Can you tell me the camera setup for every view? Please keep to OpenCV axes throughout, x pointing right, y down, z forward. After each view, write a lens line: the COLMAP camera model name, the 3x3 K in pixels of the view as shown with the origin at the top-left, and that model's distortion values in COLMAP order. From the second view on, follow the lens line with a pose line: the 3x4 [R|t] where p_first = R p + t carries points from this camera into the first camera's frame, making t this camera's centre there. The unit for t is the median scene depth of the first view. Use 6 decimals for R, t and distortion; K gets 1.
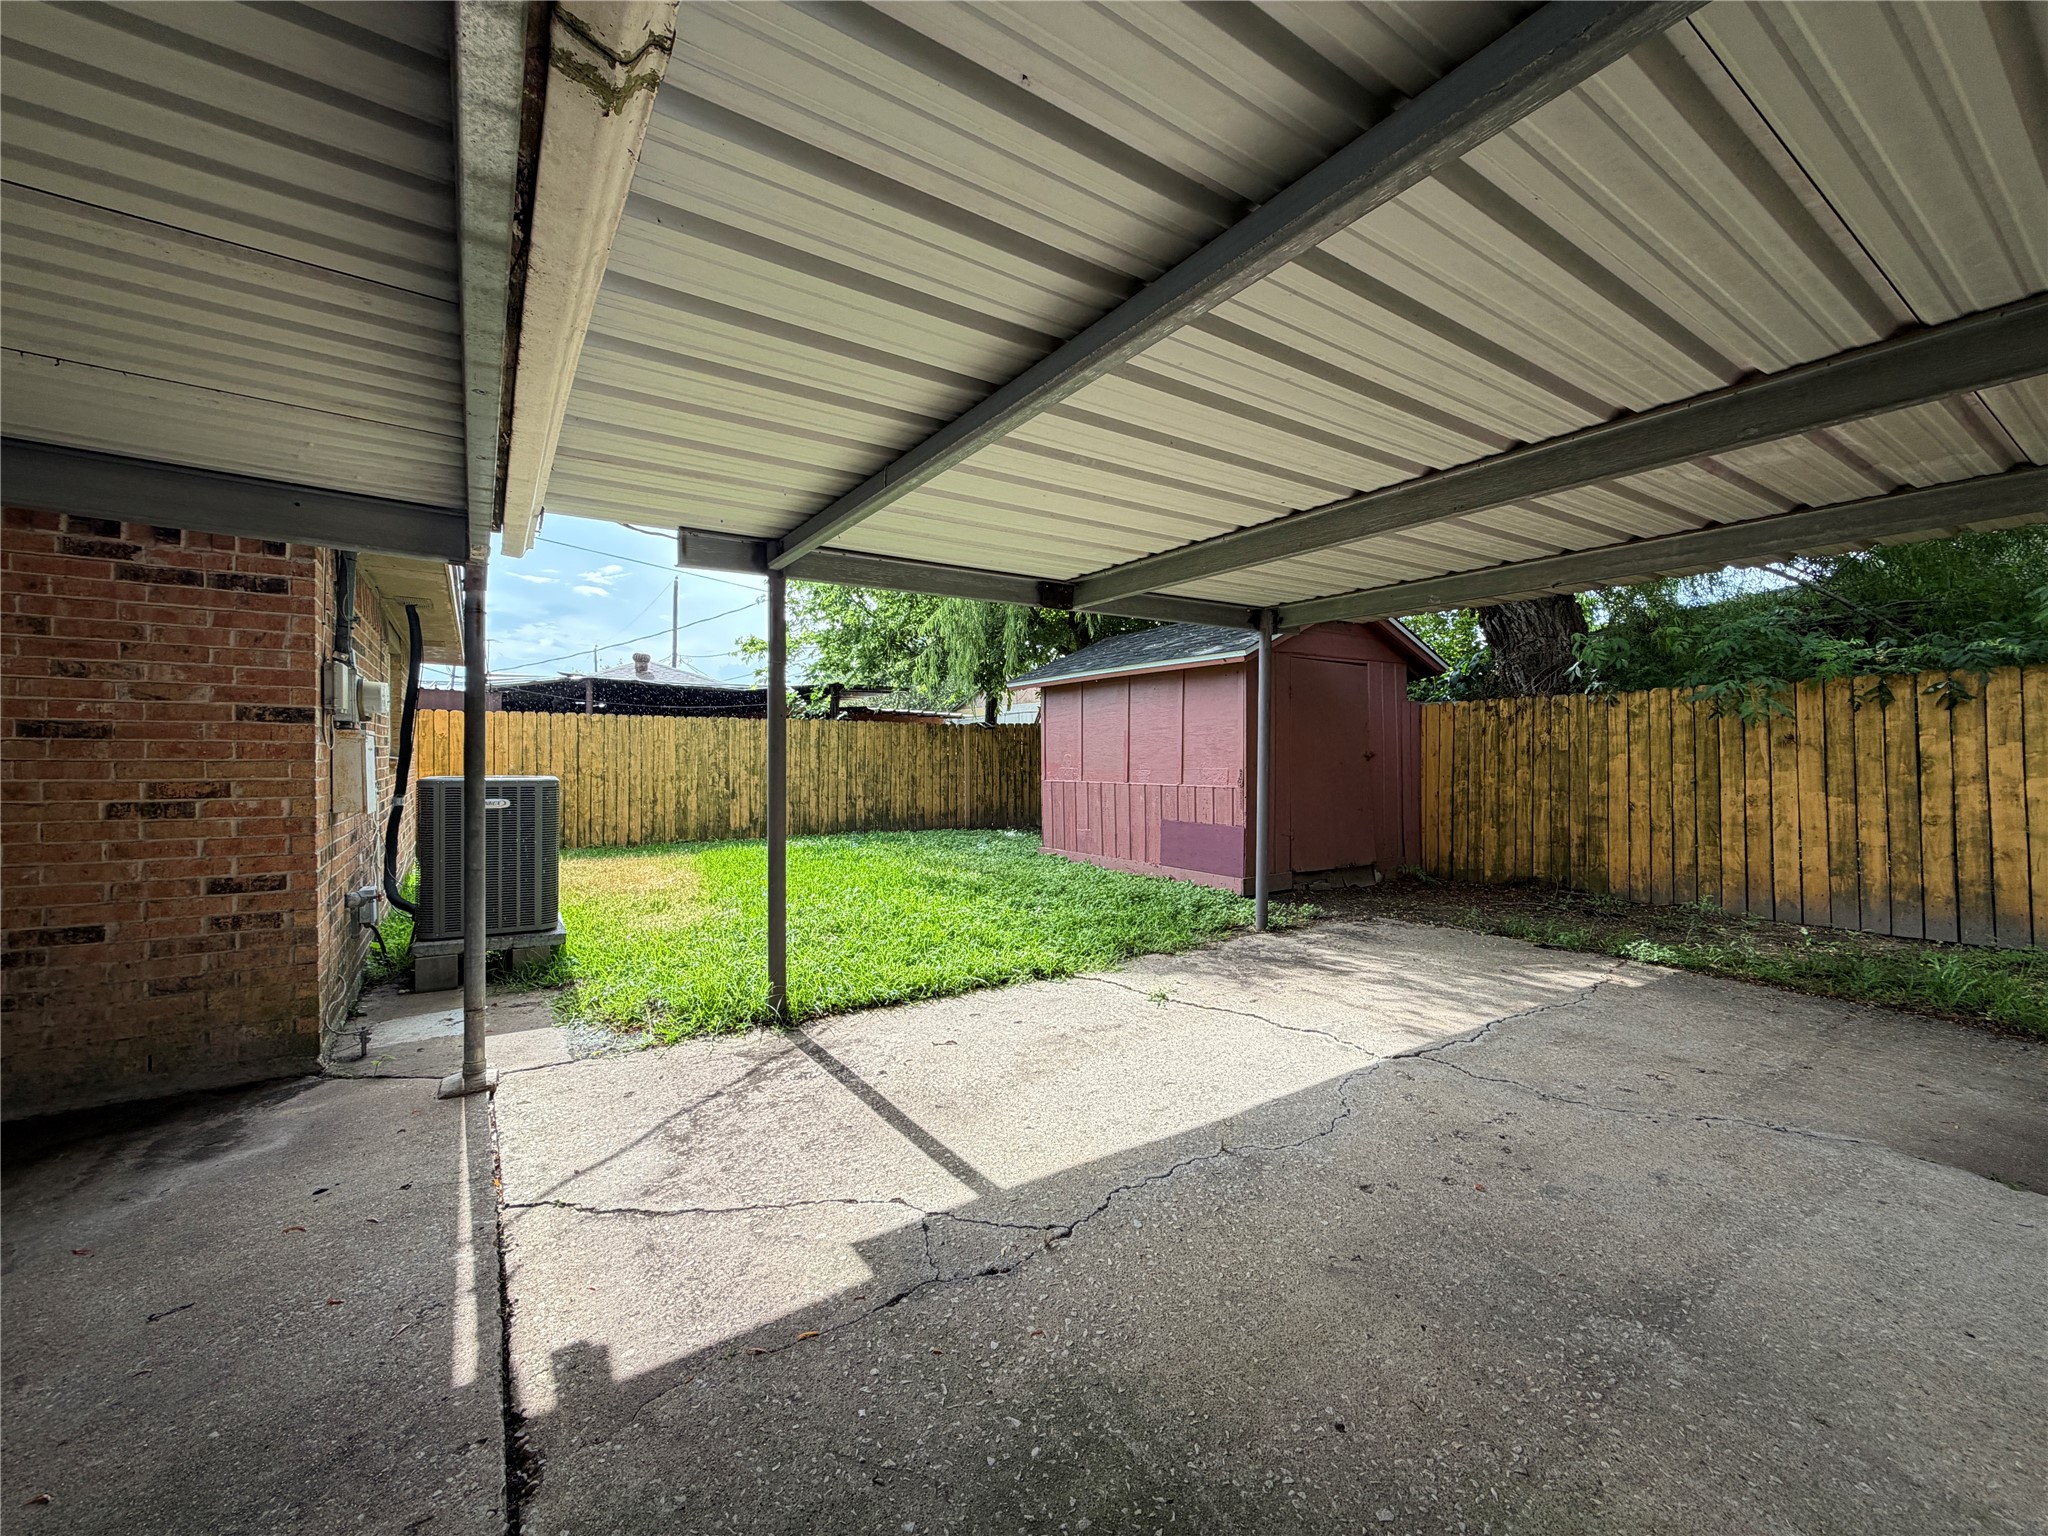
lens RADIAL K [[816.9, 0, 1017.2], [0, 816.9, 769.8], [0, 0, 1]] dist [0.000420, -0.000105]
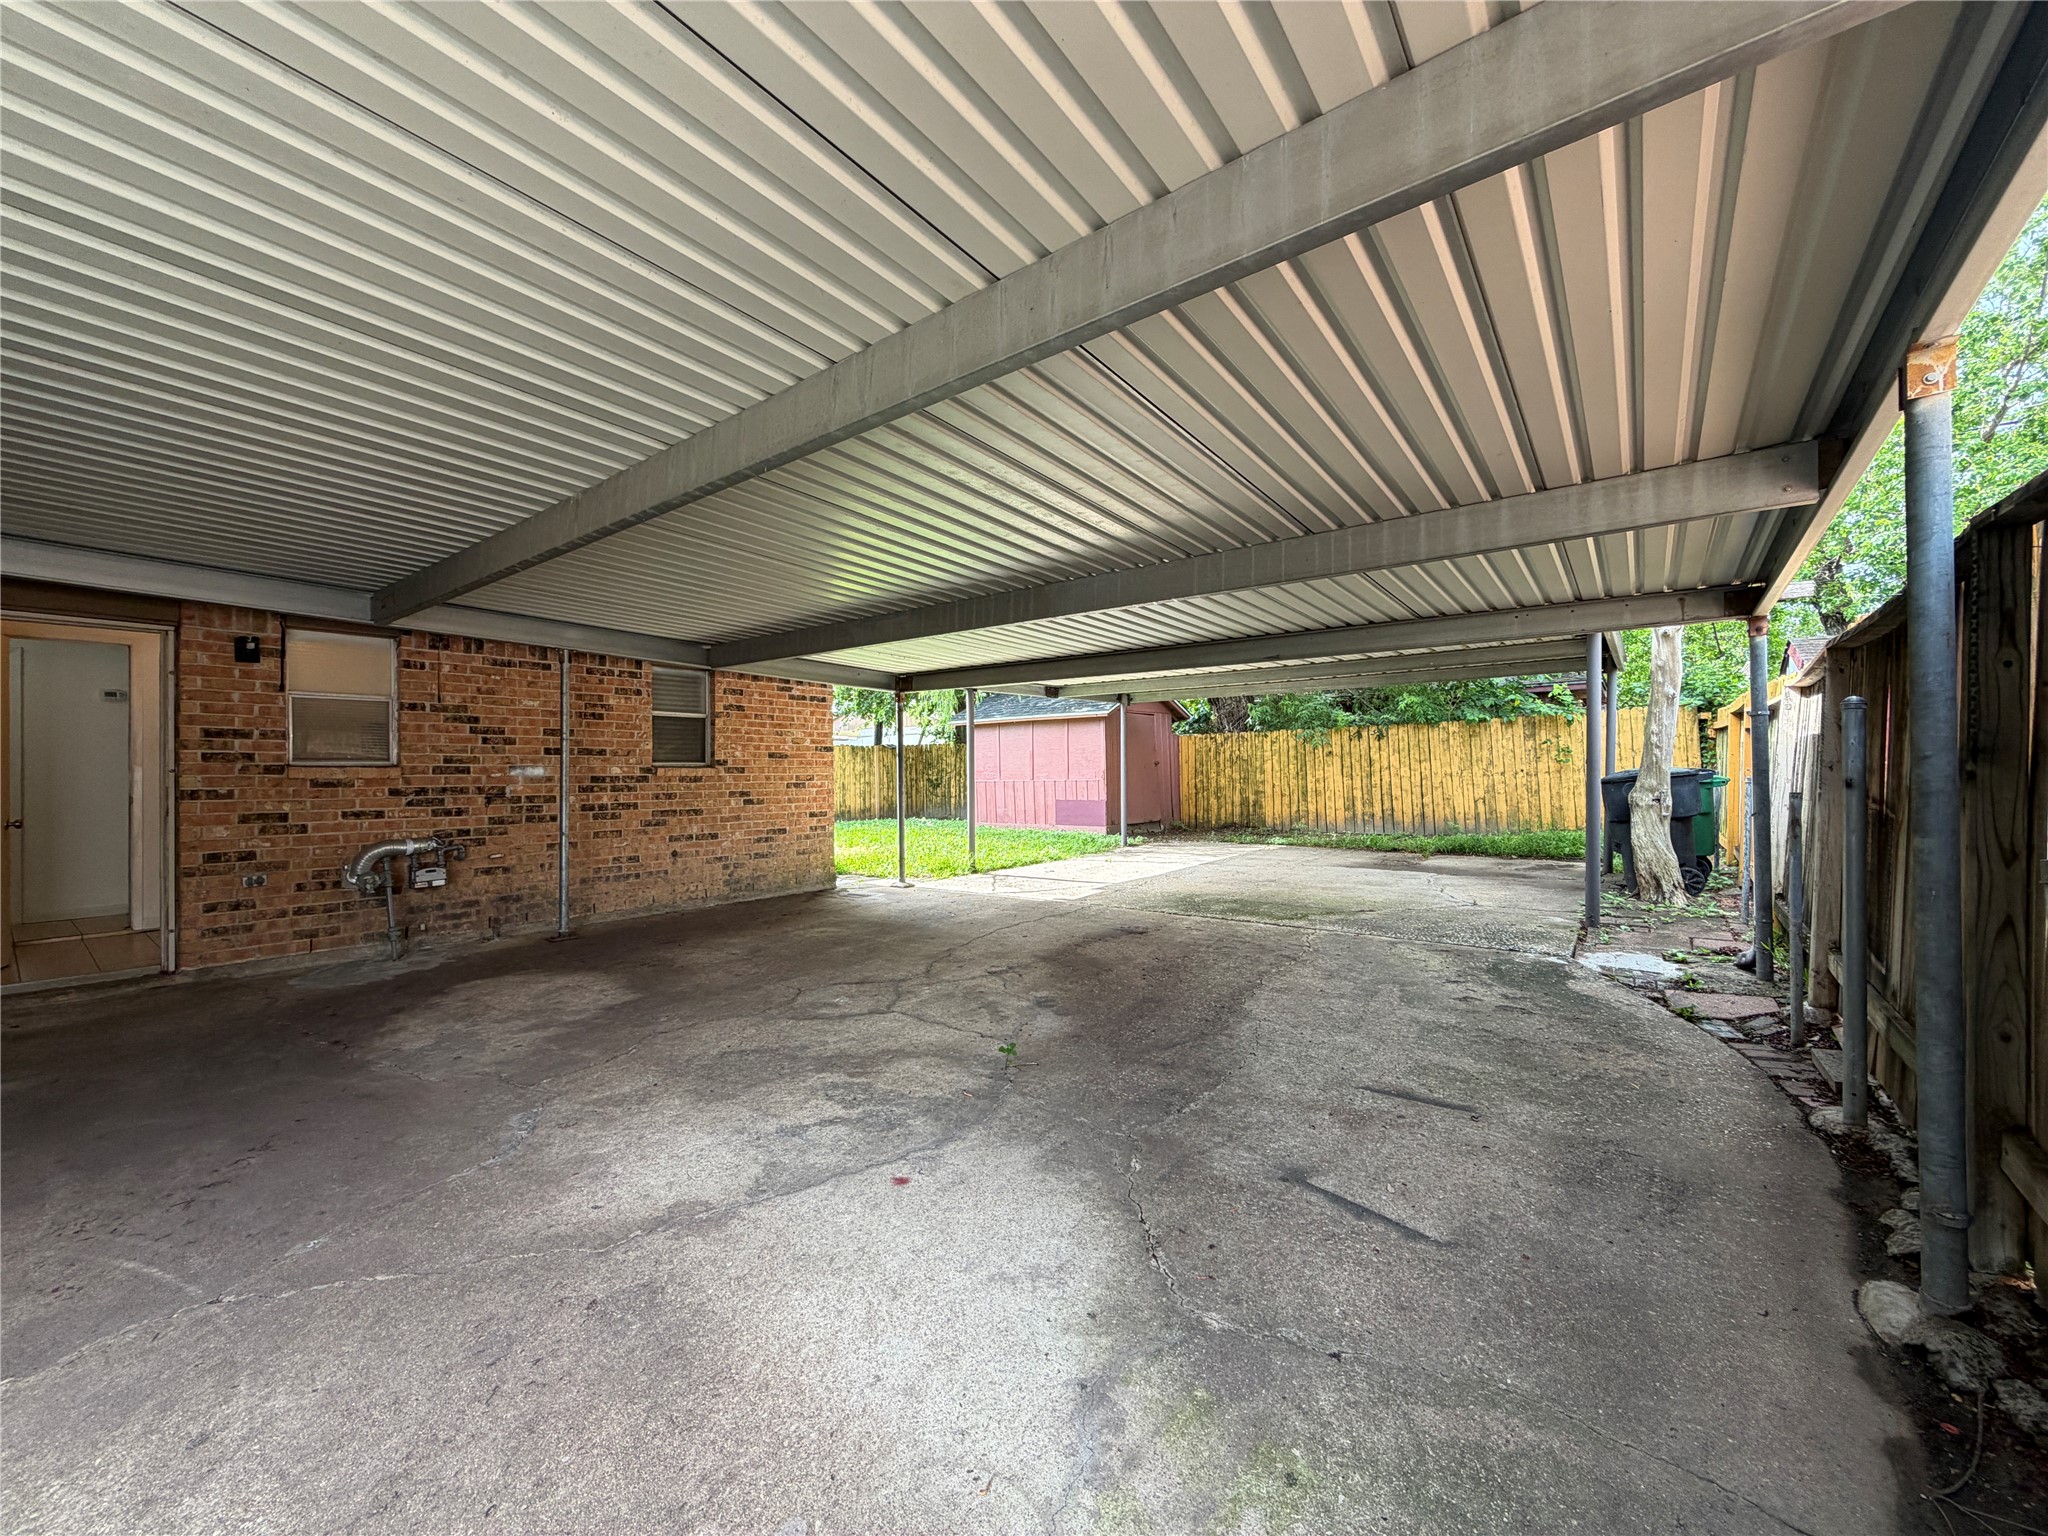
lens RADIAL K [[816.9, 0, 1024.7], [0, 816.9, 767.7], [0, 0, 1]] dist [0.000420, -0.000105]
pose [[0.945062, -0.013039, 0.326631, -0.579508], [0.020175, 0.999626, -0.018468, 0.026663], [-0.326268, 0.024043, 0.944972, -0.834880]]
